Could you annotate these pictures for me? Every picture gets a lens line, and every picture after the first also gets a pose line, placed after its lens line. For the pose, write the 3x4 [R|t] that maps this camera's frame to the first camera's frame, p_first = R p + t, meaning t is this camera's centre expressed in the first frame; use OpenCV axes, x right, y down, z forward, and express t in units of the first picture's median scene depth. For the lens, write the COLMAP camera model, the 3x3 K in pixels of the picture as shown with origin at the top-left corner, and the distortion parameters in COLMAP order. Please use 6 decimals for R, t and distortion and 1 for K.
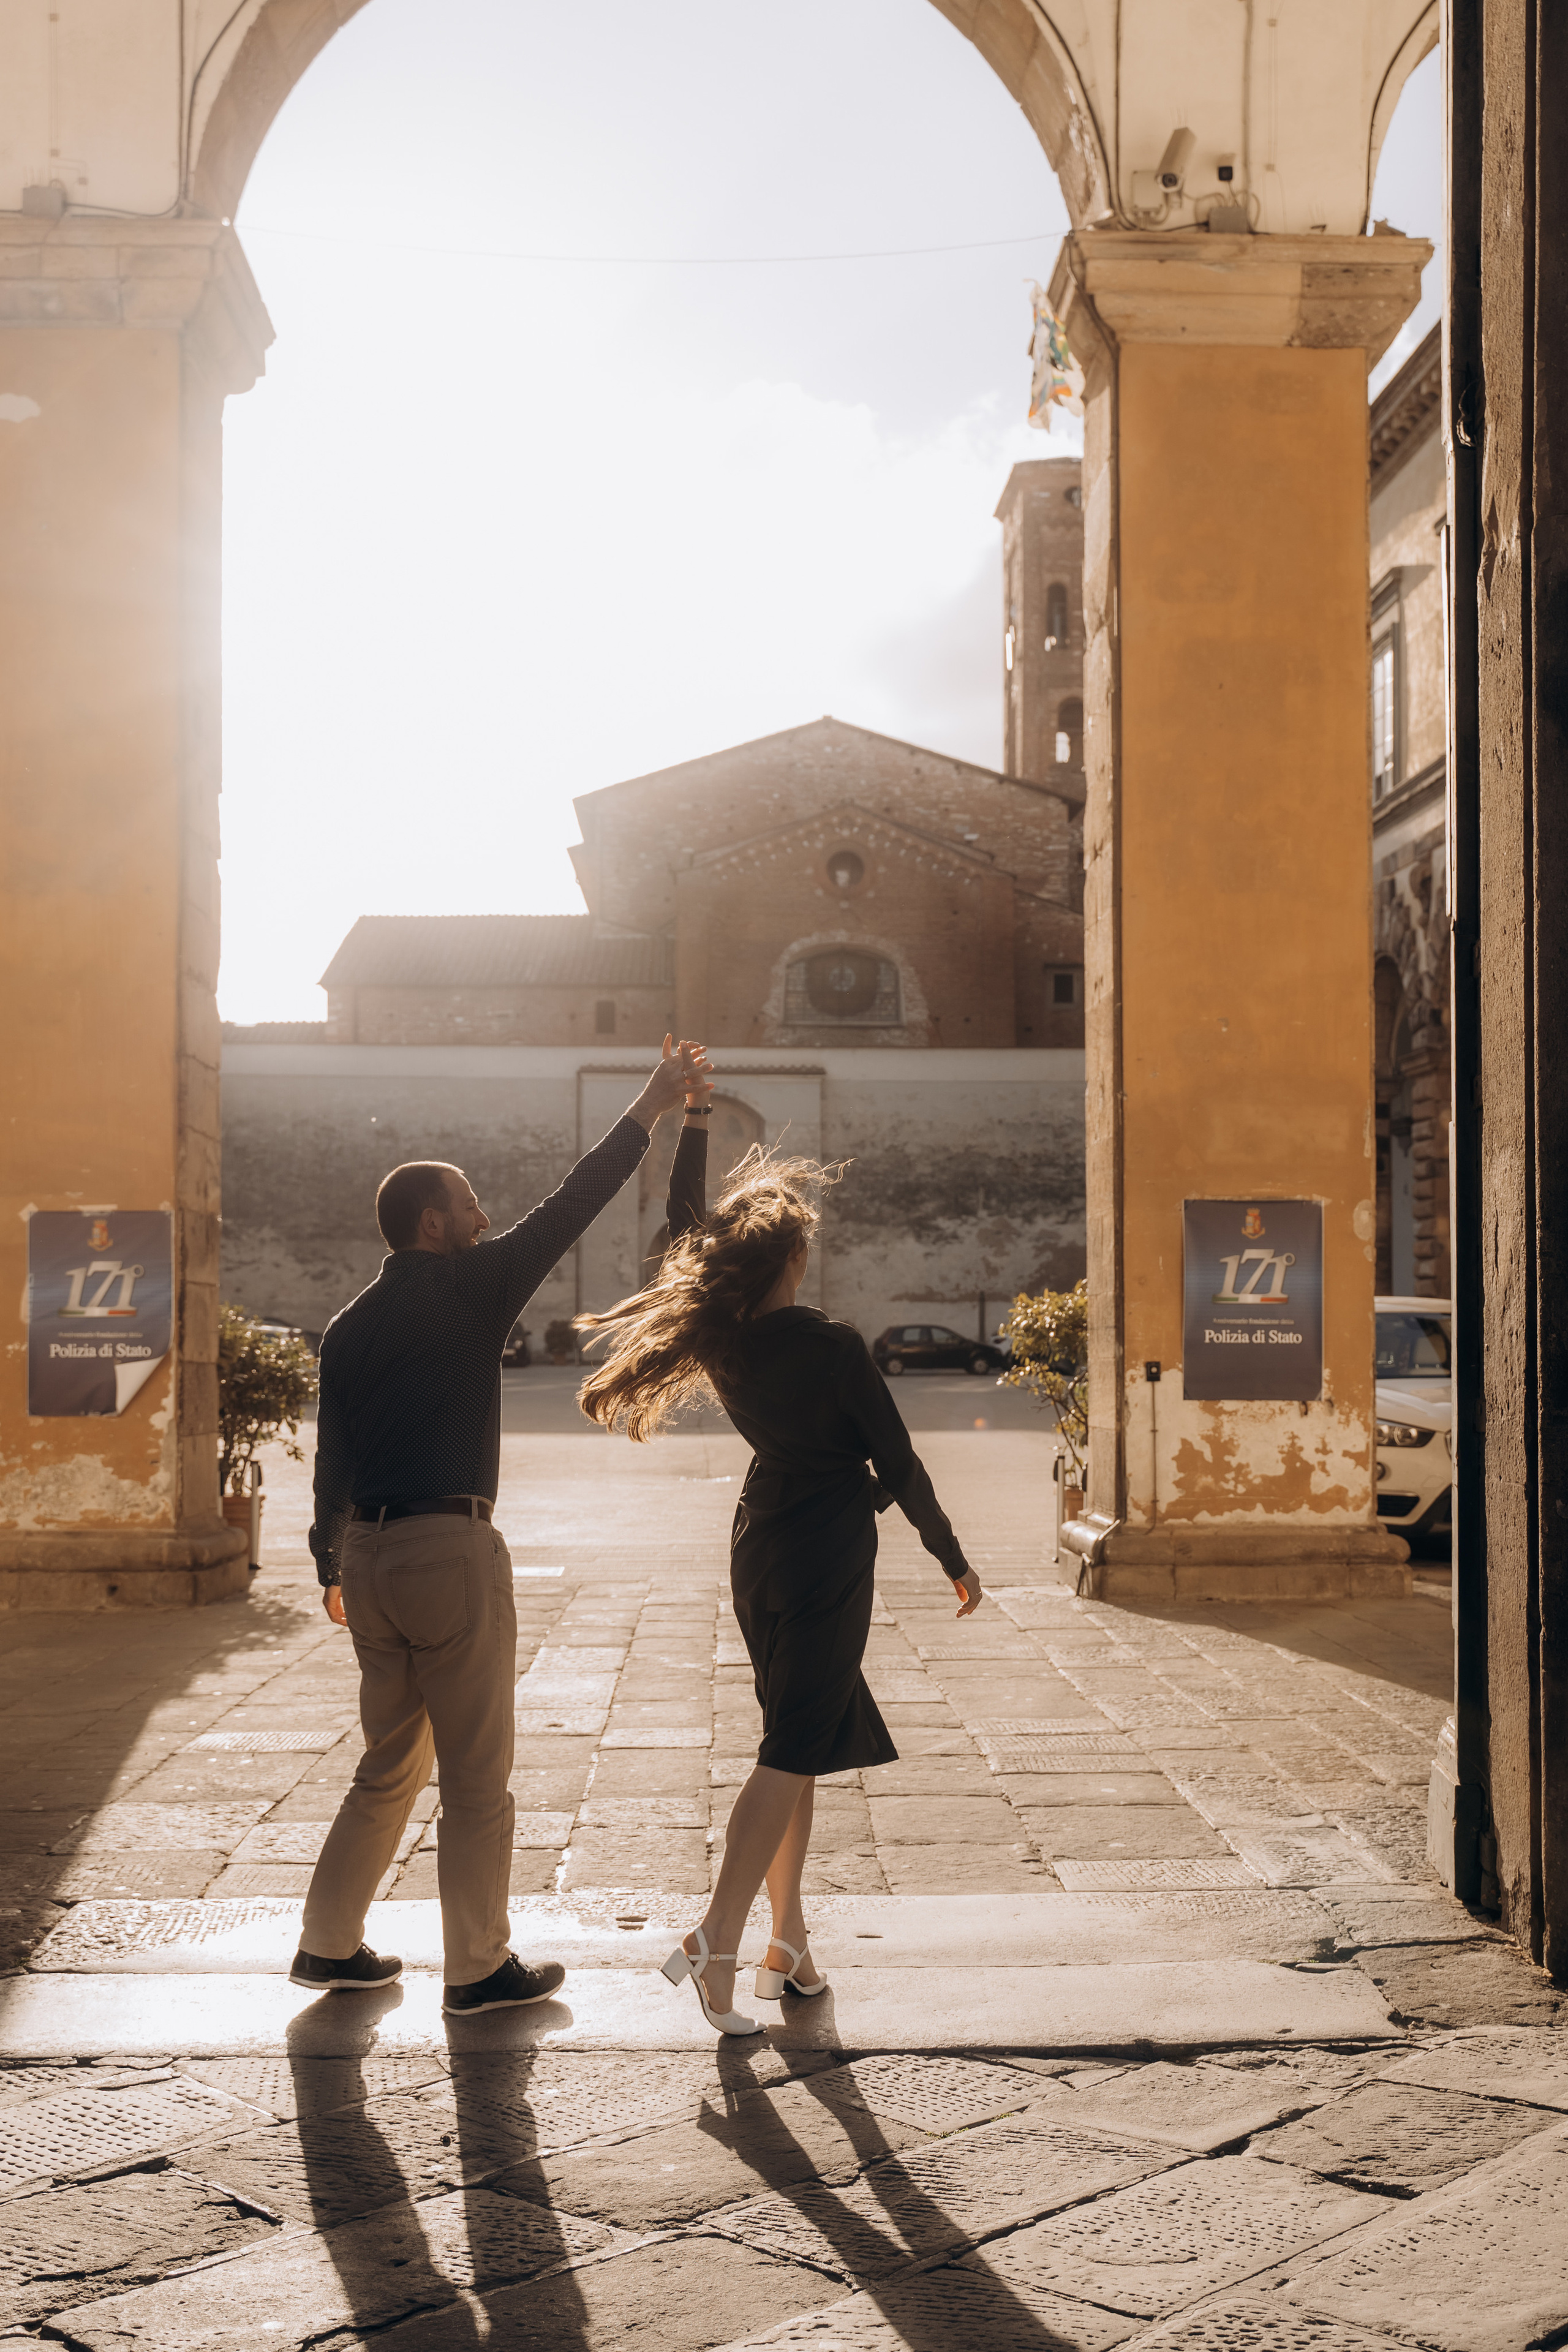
lens RADIAL K [[2844.7, 0, 785.4], [0, 2844.7, 1364.3], [0, 0, 1]] dist [-0.008994, -0.007499]
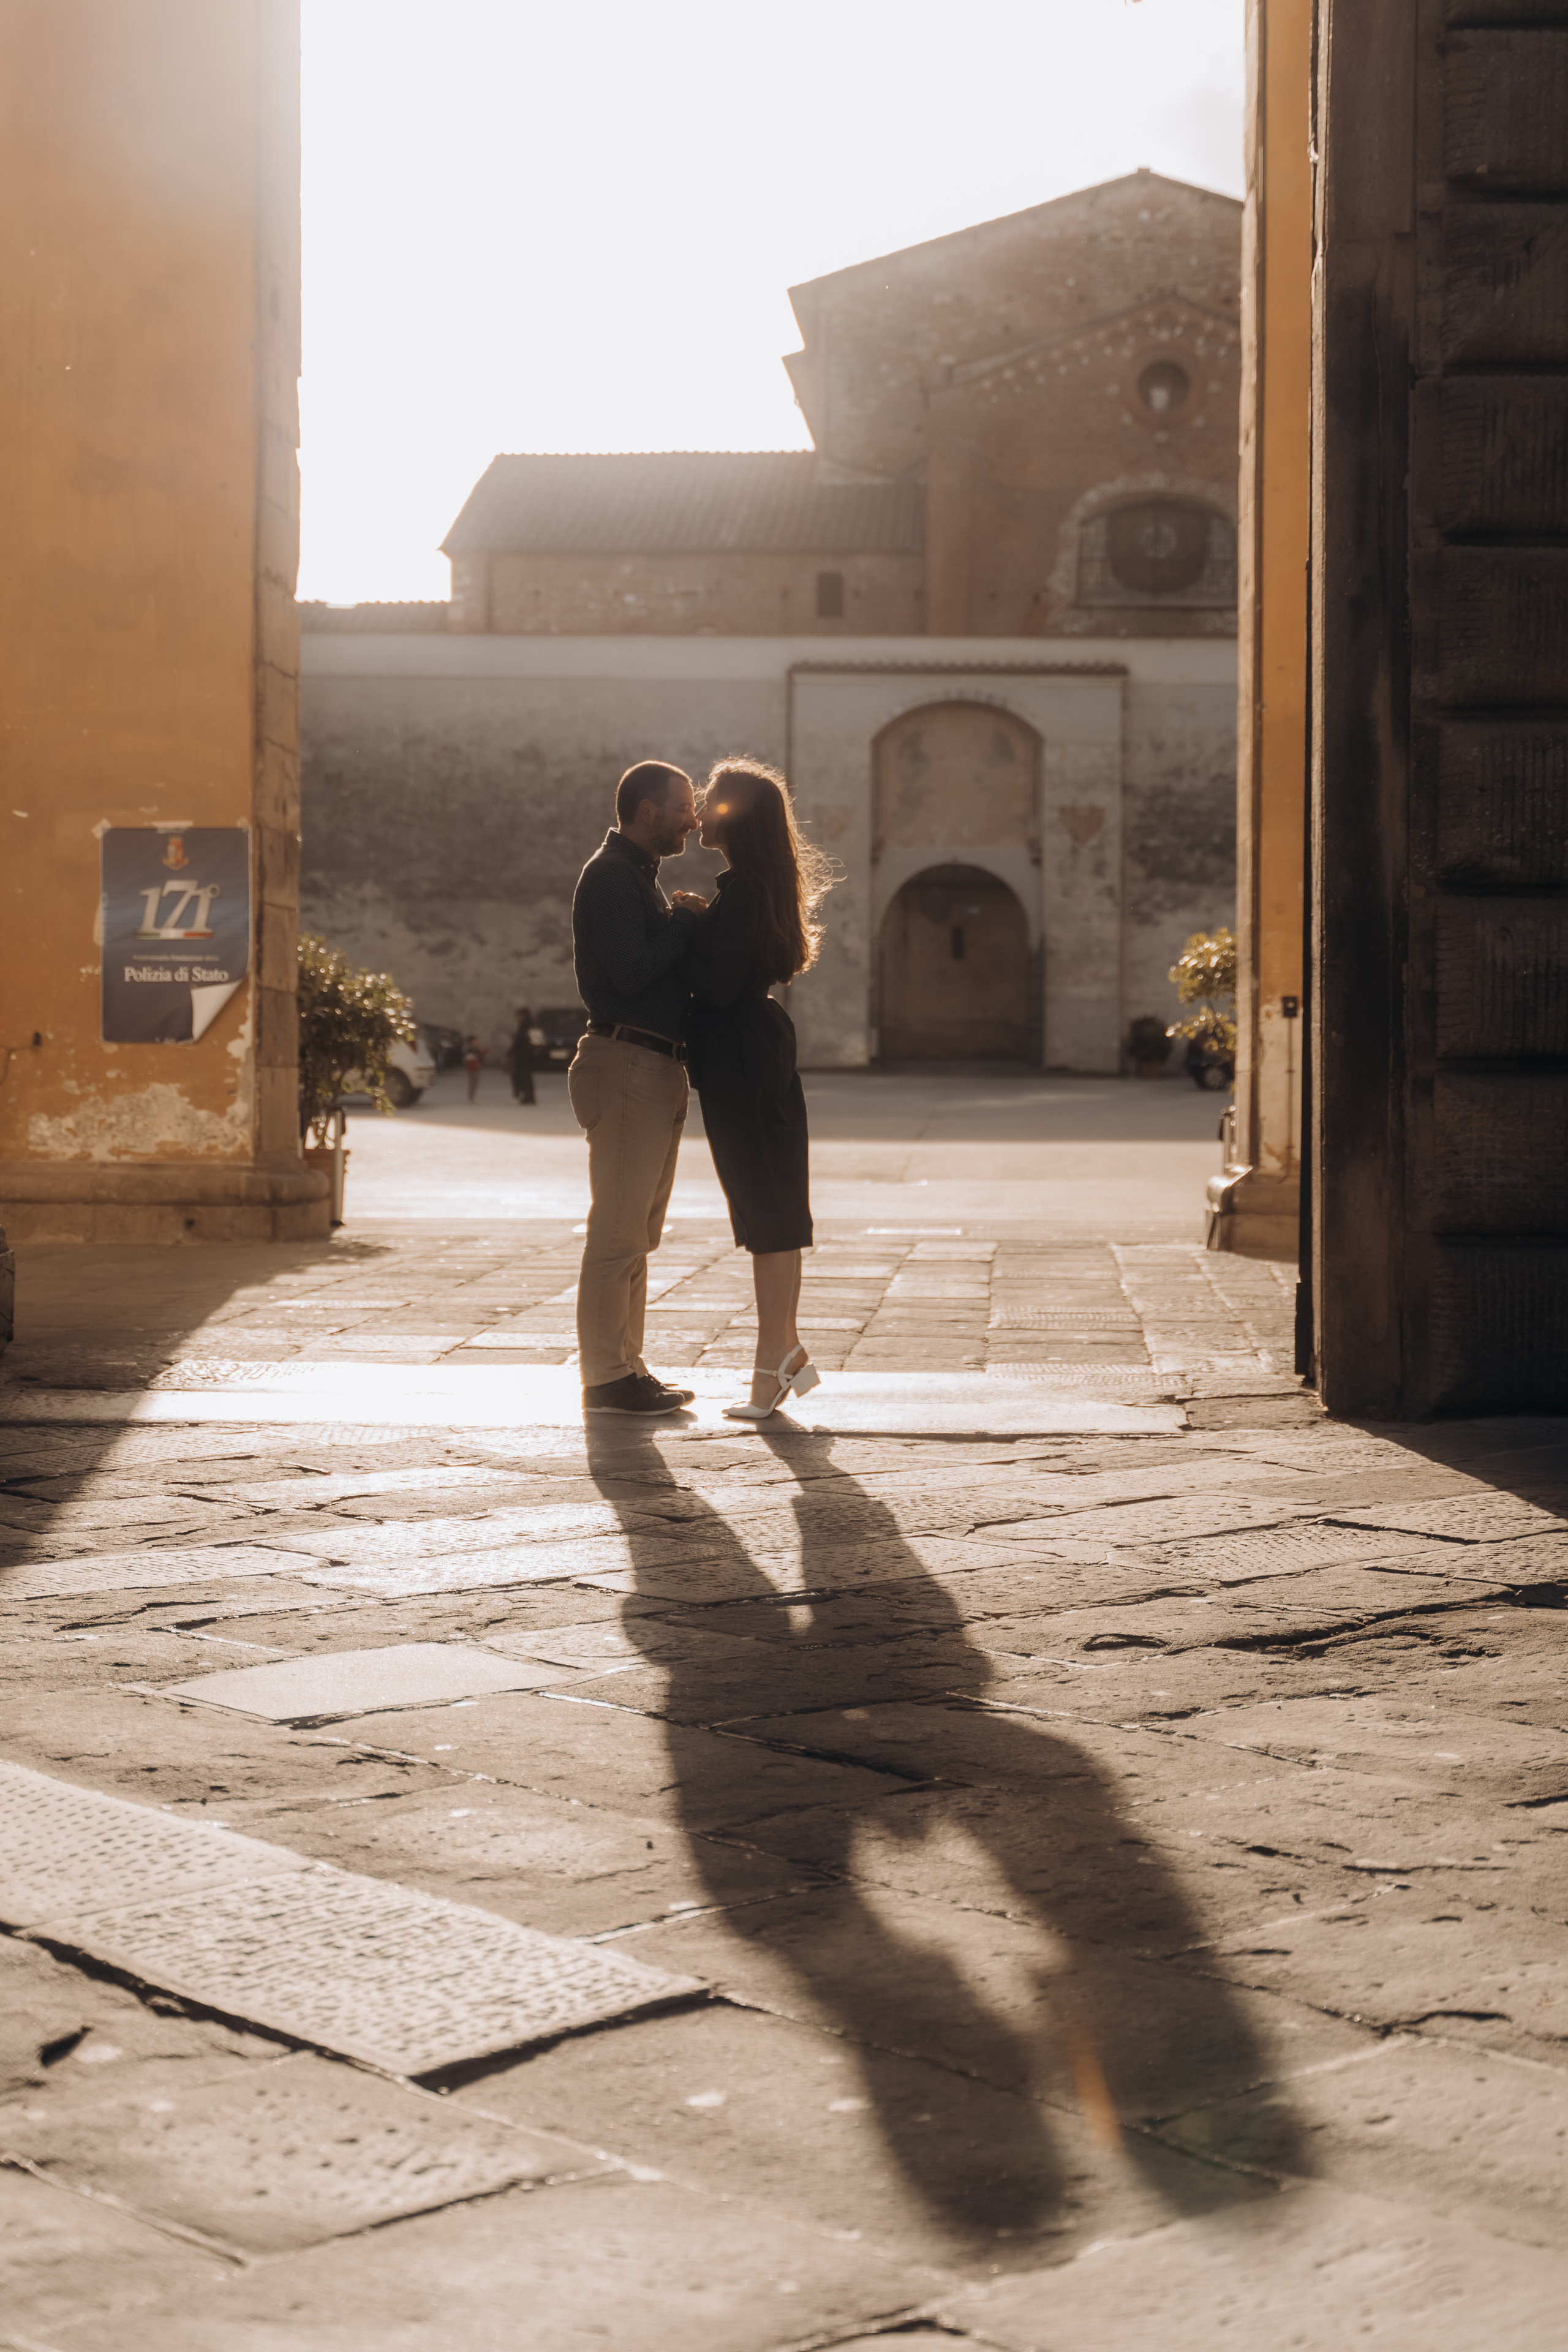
lens RADIAL K [[4177.7, 0, 788.2], [0, 4177.7, 1469.2], [0, 0, 1]] dist [-0.011351, -0.020246]
pose [[0.996538, 0.015854, -0.081610, 0.020605], [-0.008681, 0.996127, 0.087500, 0.009100], [0.082681, -0.086489, 0.992816, -0.098999]]
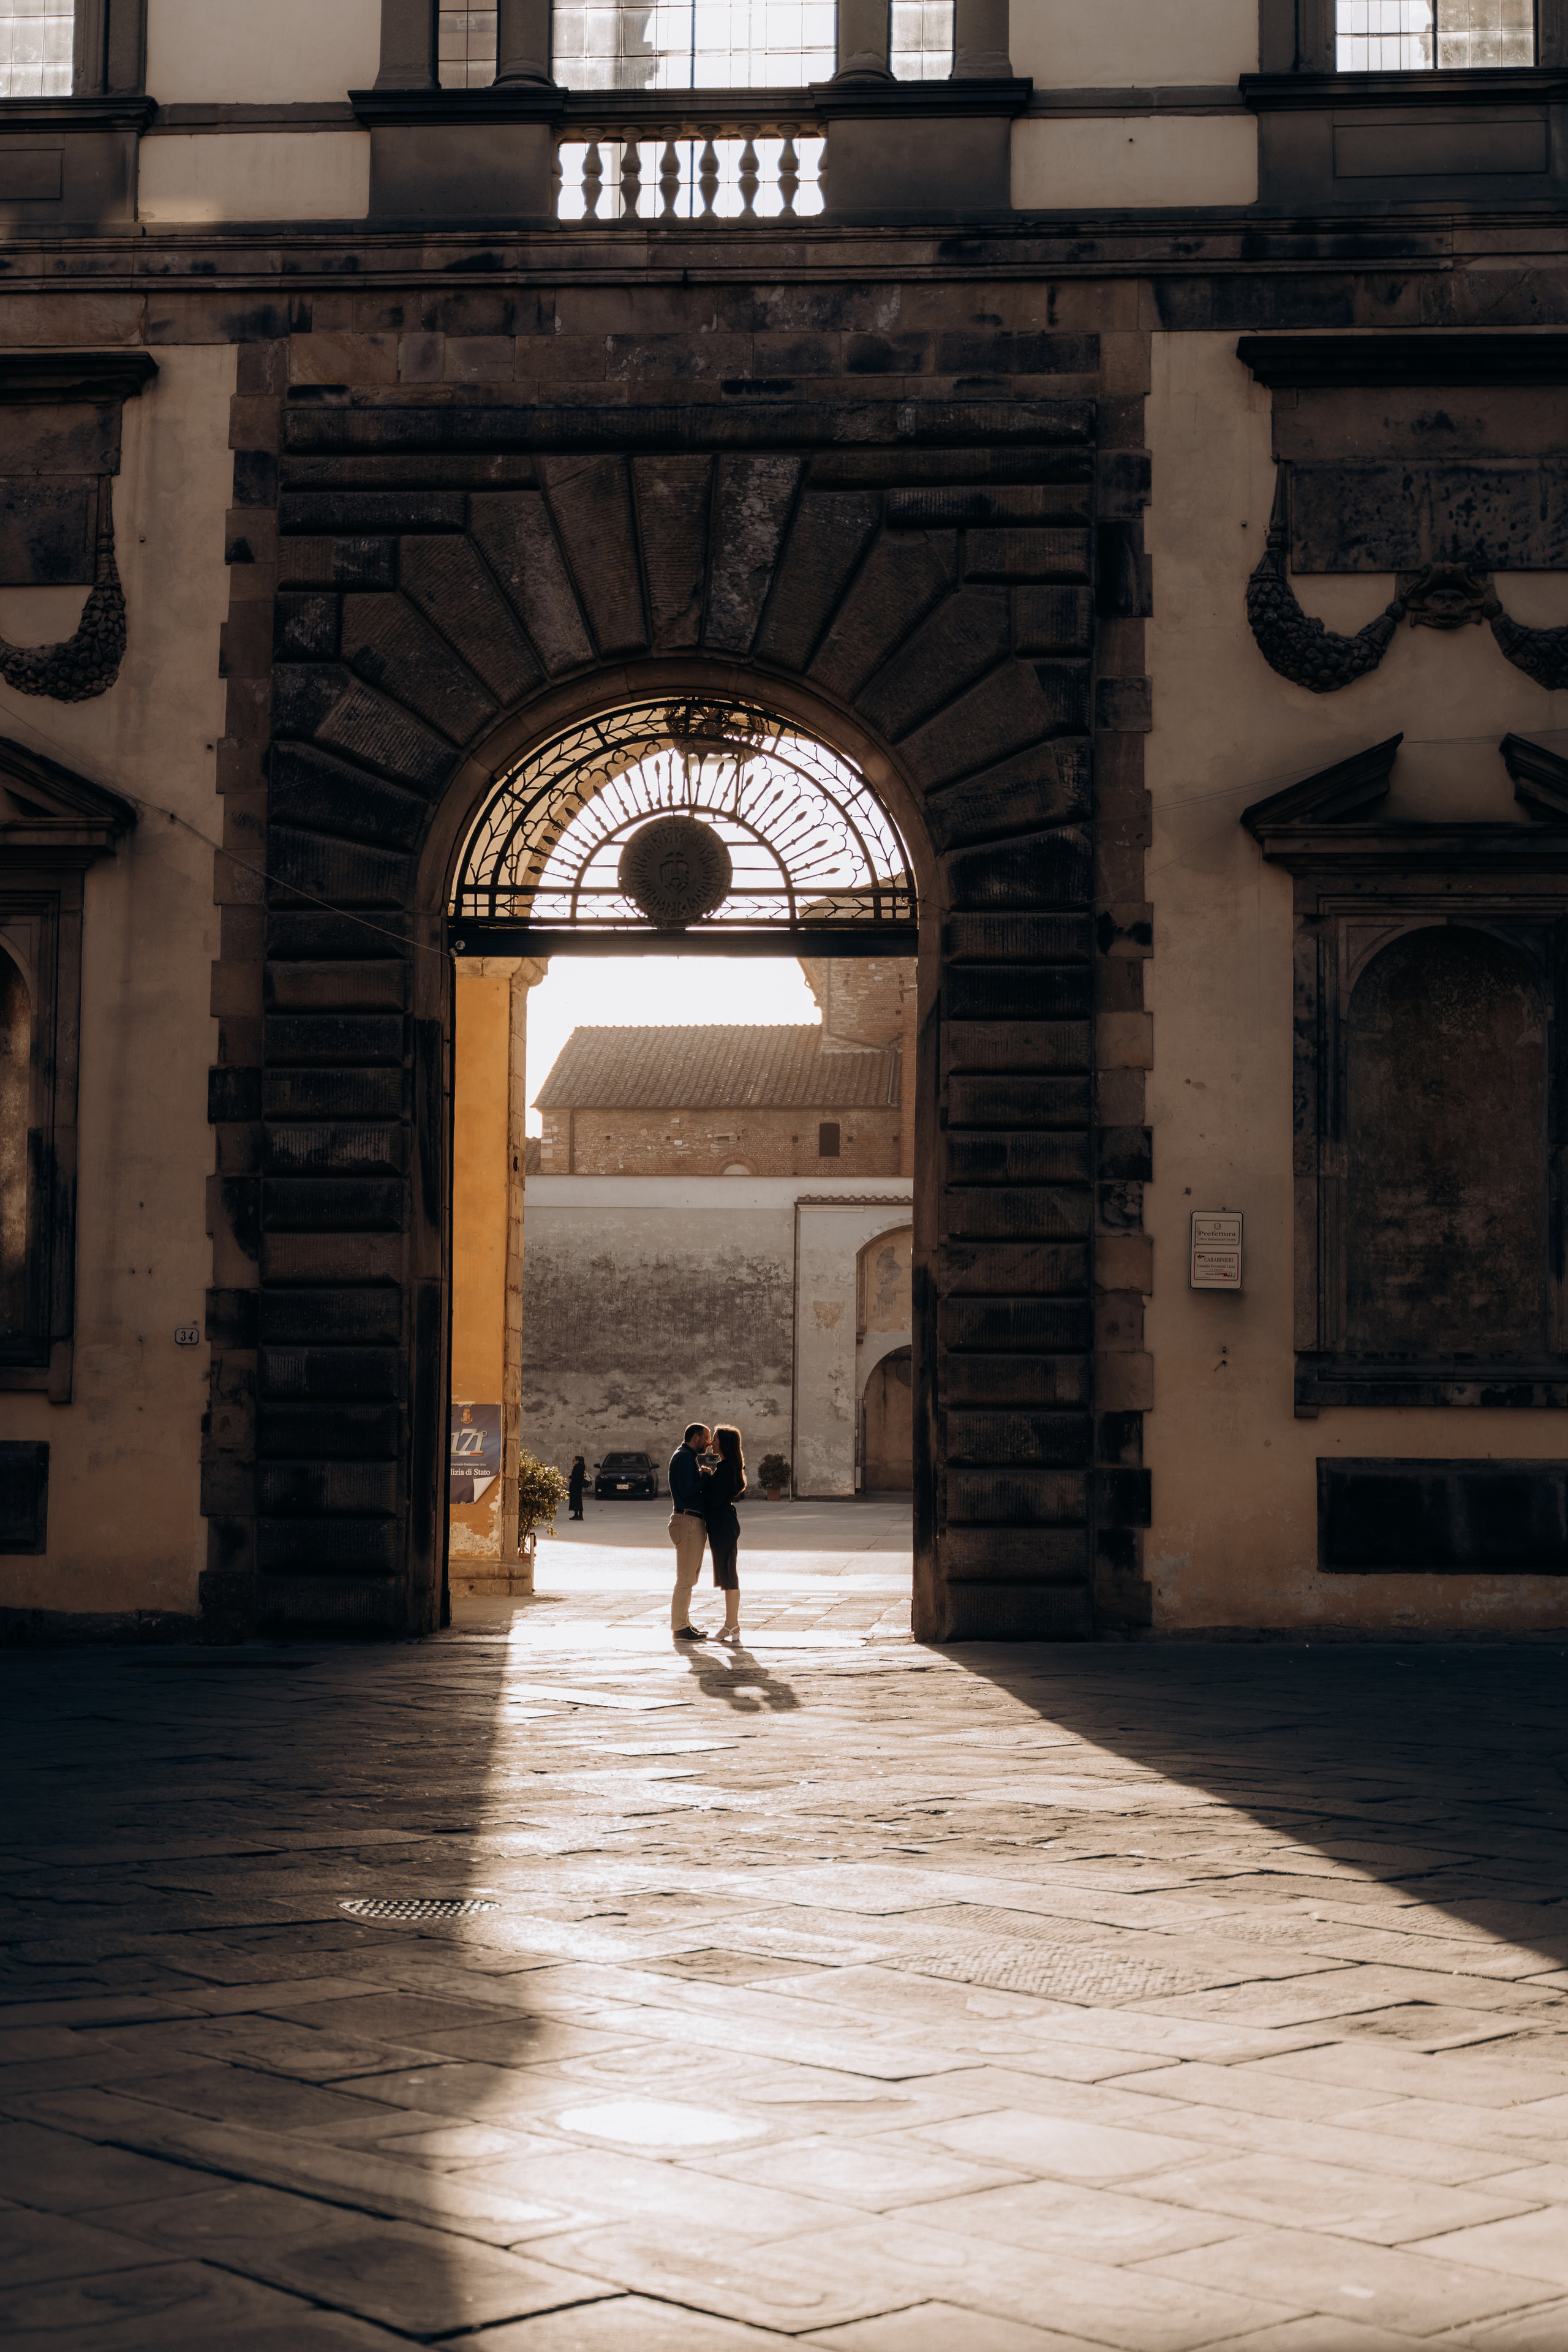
lens RADIAL K [[4177.7, 0, 788.2], [0, 4177.7, 1469.2], [0, 0, 1]] dist [-0.011351, -0.020246]
pose [[0.995591, 0.010040, -0.093264, 0.068602], [-0.011093, 0.999880, -0.010775, 0.005817], [0.093145, 0.011762, 0.995583, -0.499336]]
